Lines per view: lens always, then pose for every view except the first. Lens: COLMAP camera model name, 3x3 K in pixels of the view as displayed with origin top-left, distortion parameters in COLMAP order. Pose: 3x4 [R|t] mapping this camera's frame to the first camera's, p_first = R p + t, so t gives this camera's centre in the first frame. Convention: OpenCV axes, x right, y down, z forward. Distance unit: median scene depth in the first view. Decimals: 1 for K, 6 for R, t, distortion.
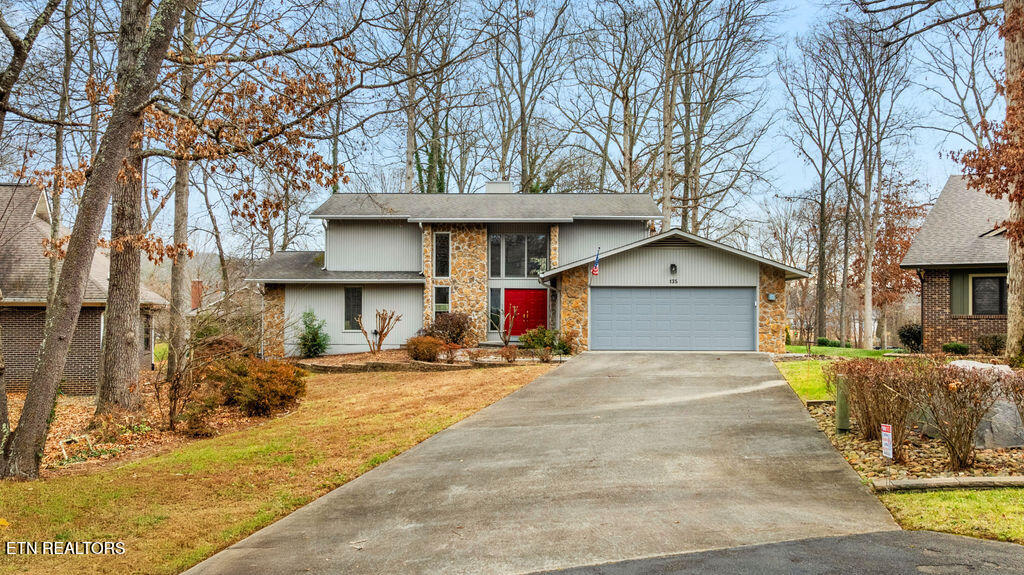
lens RADIAL K [[740.0, 0, 512.0], [0, 740.0, 287.5], [0, 0, 1]] dist [-0.004142, -0.001323]
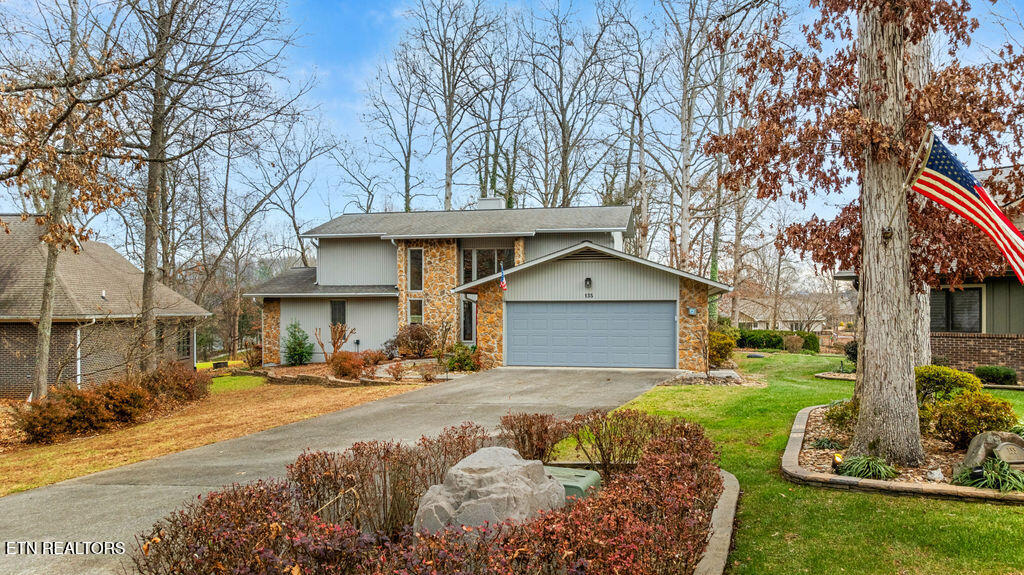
lens RADIAL K [[637.8, 0, 511.7], [0, 637.8, 304.4], [0, 0, 1]] dist [-0.002963, -0.000299]
pose [[0.986643, -0.005449, -0.162808, 0.190526], [0.008568, 0.999793, 0.018465, -0.009722], [0.162673, -0.019613, 0.986485, 0.122005]]
